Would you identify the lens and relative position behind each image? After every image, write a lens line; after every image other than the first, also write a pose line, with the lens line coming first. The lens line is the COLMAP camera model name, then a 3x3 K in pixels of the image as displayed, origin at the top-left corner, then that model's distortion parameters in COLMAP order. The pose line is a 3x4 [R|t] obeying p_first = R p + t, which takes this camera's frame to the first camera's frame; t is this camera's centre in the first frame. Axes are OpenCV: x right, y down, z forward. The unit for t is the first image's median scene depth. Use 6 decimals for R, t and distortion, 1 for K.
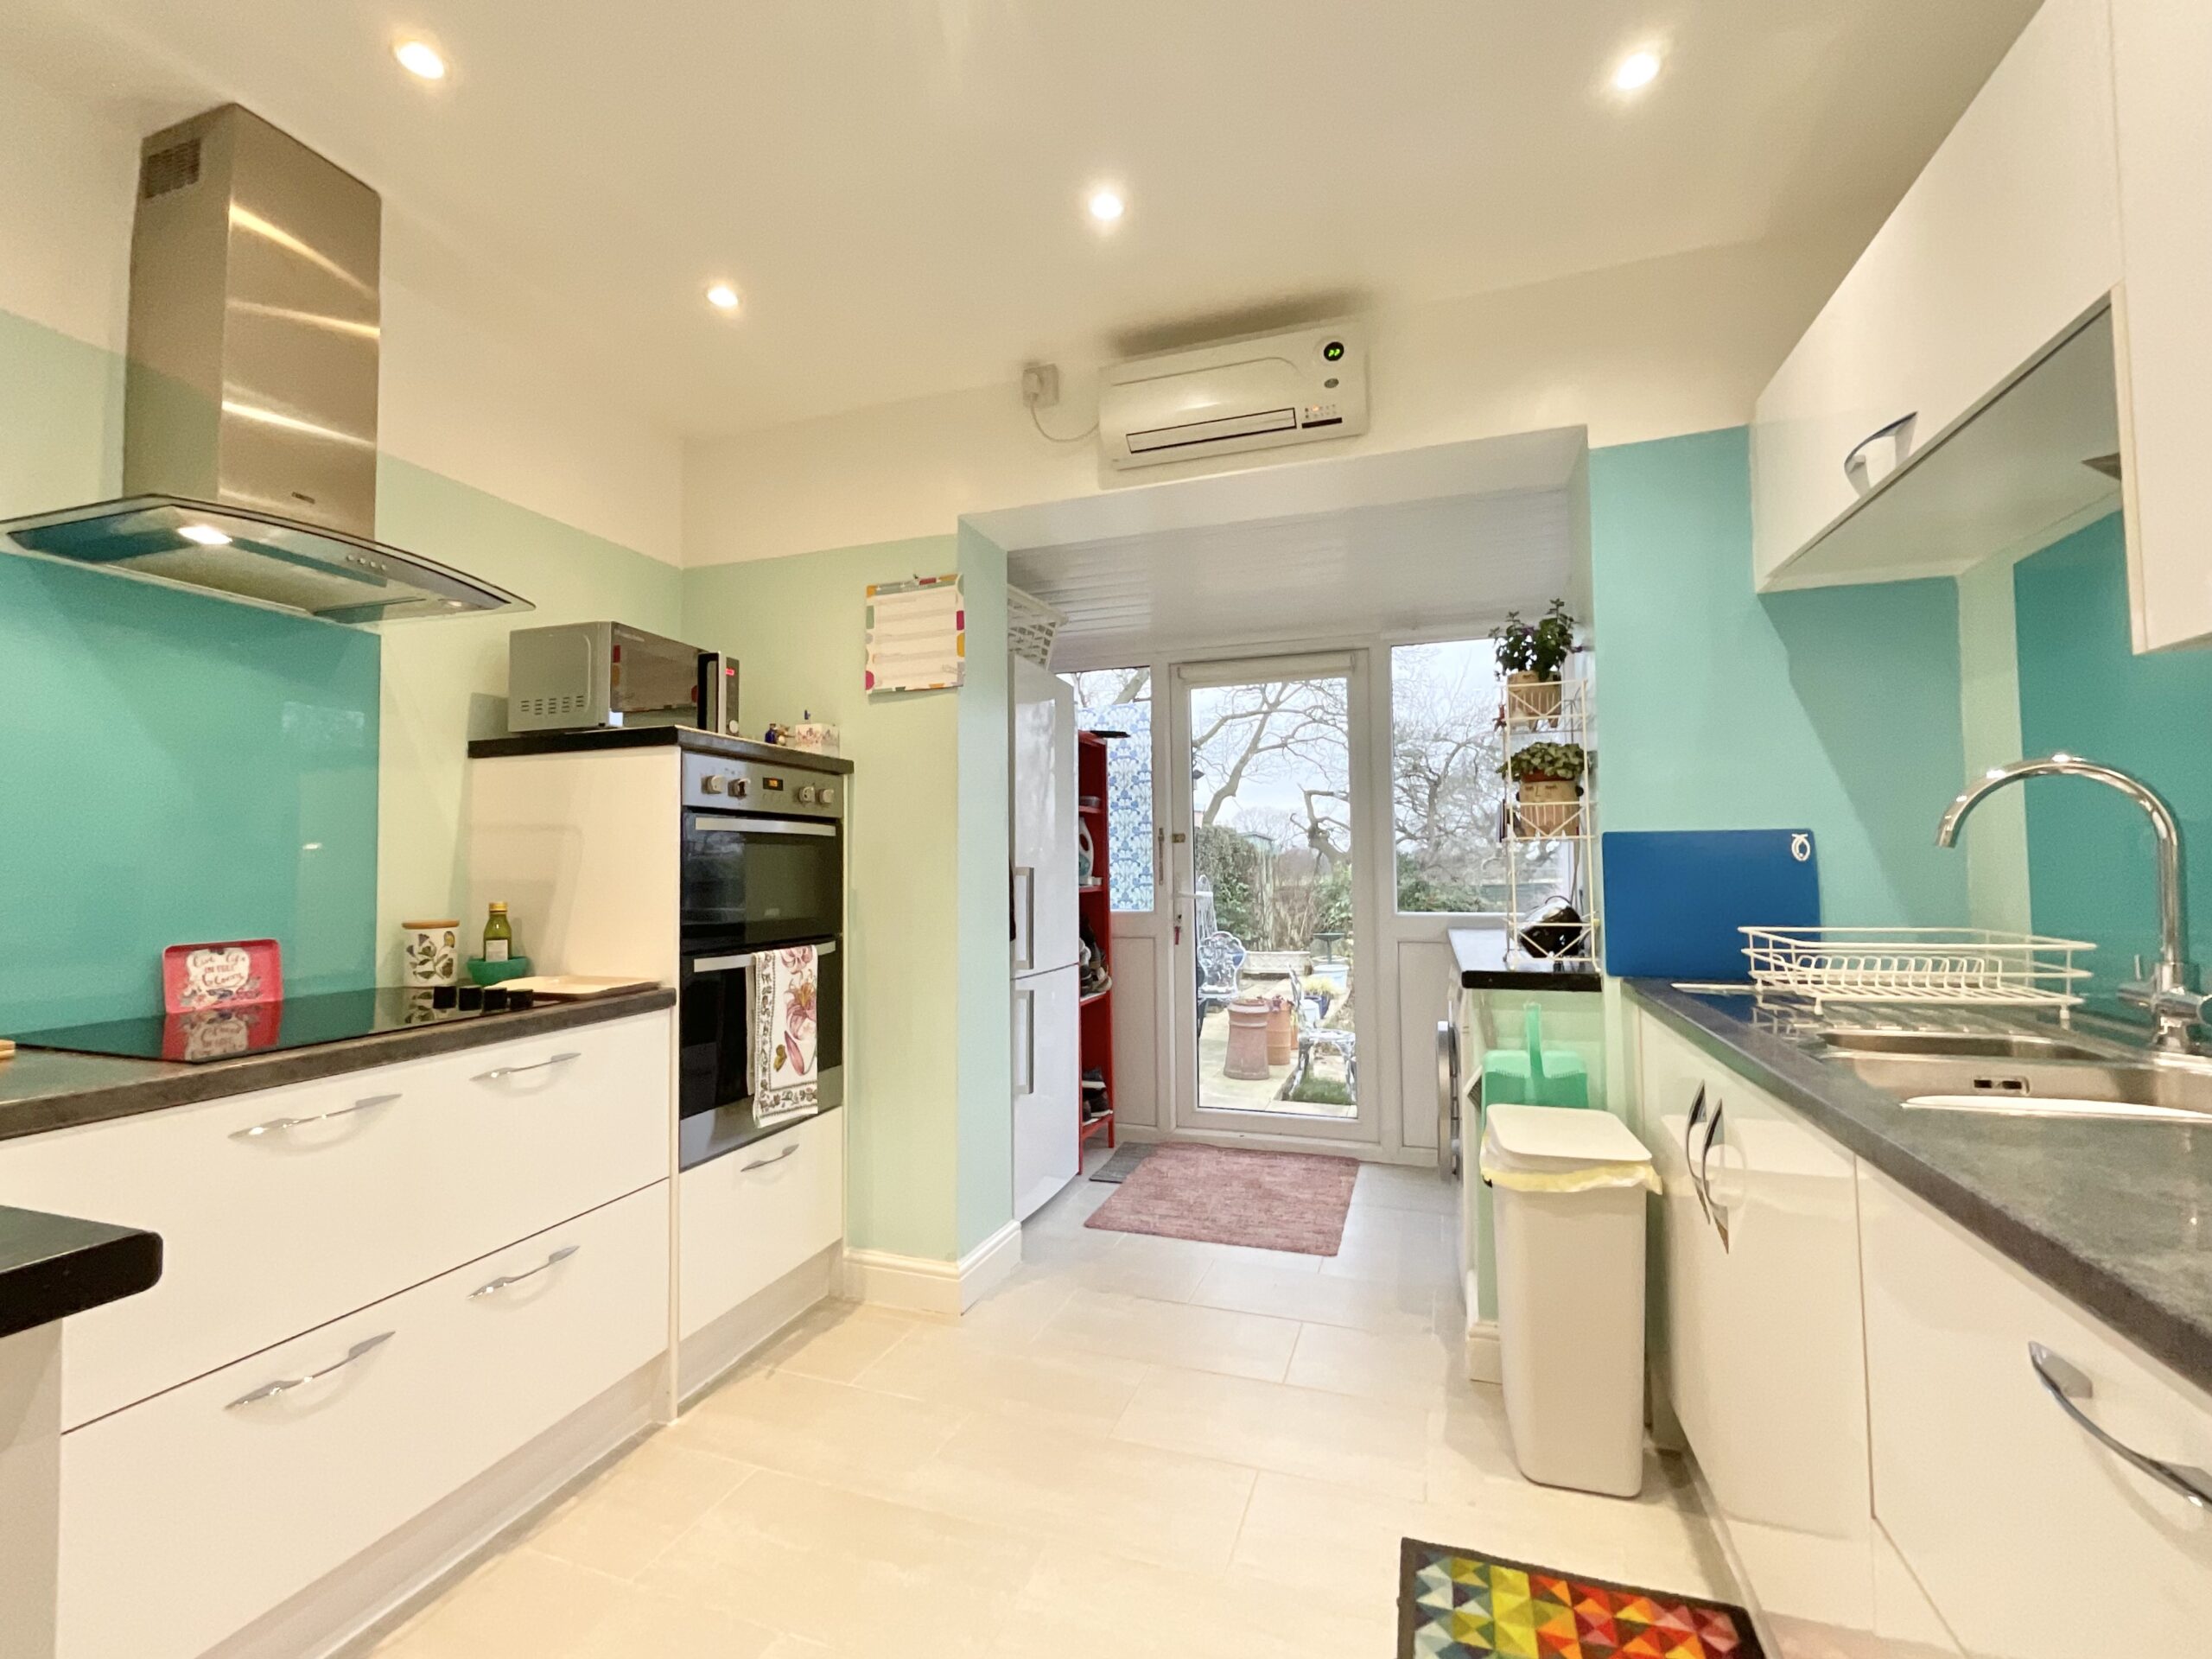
lens RADIAL K [[922.8, 0, 1122.8], [0, 922.8, 824.0], [0, 0, 1]] dist [0.000388, -0.000226]
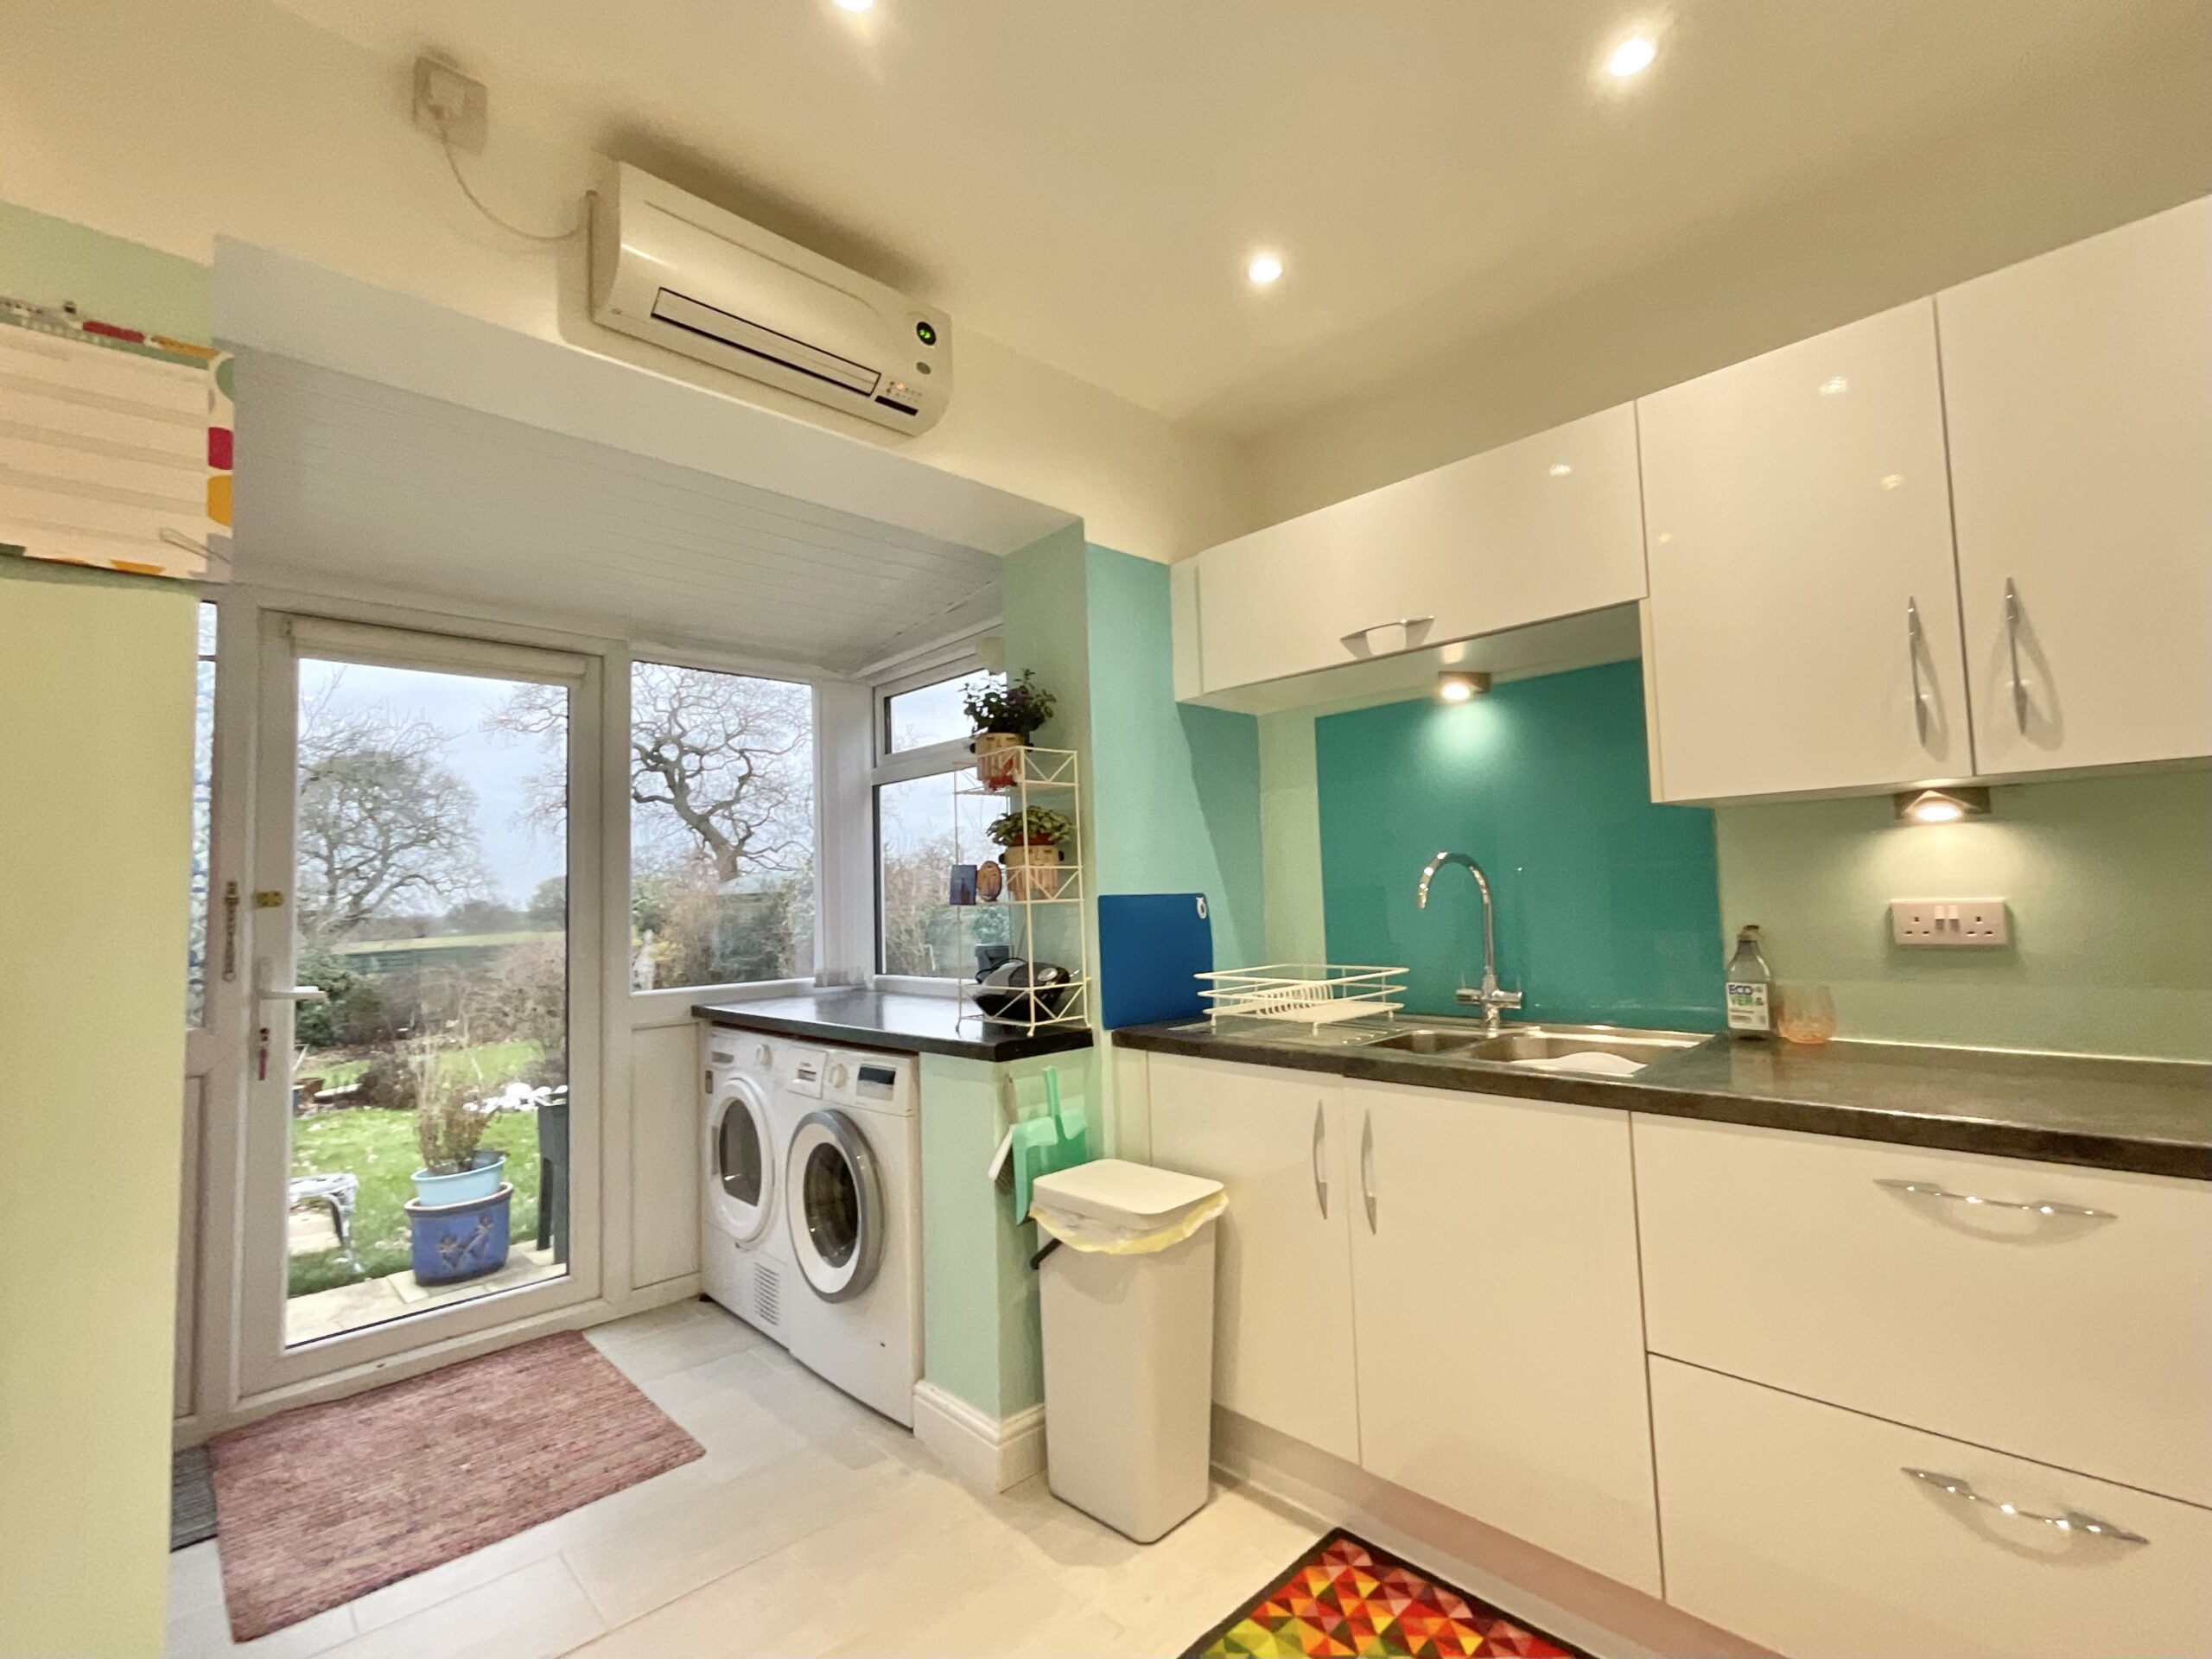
lens RADIAL K [[977.8, 0, 1106.0], [0, 977.8, 829.5], [0, 0, 1]] dist [0.000913, 0.000134]
pose [[0.481354, 0.059104, 0.874531, -0.412408], [-0.014914, 0.998132, -0.059249, -0.000776], [-0.876399, 0.015477, 0.481336, 0.380933]]
